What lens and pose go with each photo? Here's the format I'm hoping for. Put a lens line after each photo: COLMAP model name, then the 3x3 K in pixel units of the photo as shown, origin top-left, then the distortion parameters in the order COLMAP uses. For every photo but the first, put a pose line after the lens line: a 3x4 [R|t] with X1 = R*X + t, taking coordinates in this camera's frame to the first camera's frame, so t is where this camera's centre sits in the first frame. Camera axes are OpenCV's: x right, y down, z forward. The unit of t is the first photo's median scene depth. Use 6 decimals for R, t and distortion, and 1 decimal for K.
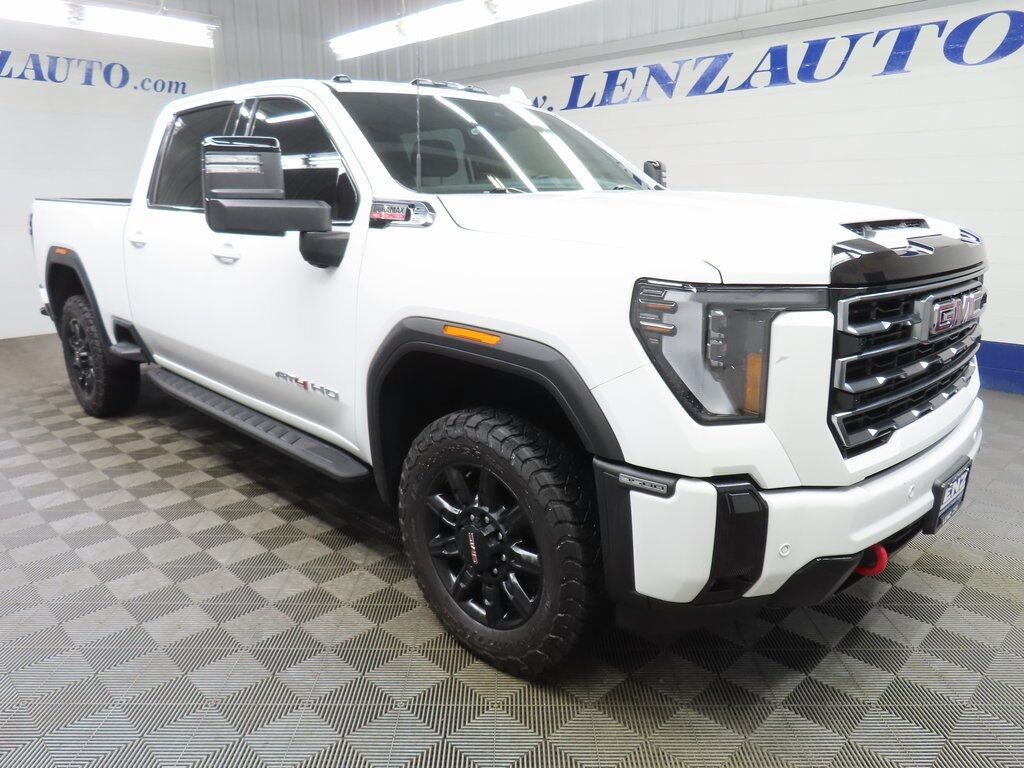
lens RADIAL K [[732.6, 0, 512.0], [0, 732.6, 384.0], [0, 0, 1]] dist [-0.006536, -0.001874]
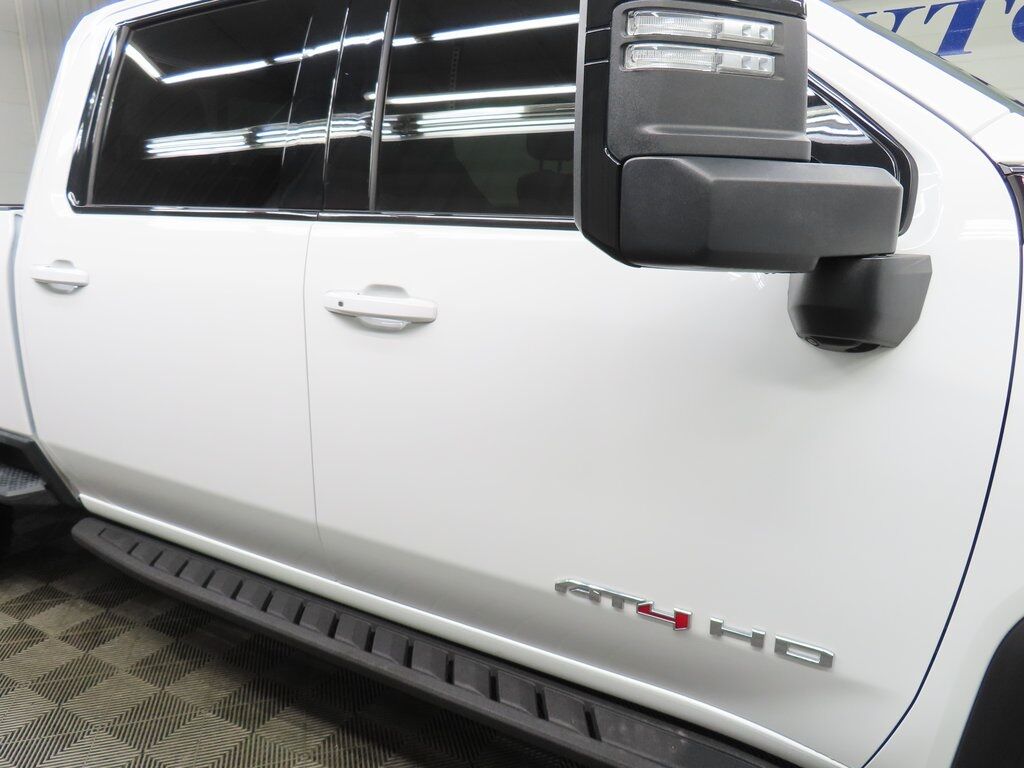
lens RADIAL K [[732.6, 0, 512.0], [0, 732.6, 384.0], [0, 0, 1]] dist [-0.006536, -0.001874]
pose [[0.965576, -0.068711, 0.250881, -0.342568], [0.072485, 0.997353, -0.005822, -0.100373], [-0.249816, 0.023806, 0.968001, 0.450102]]
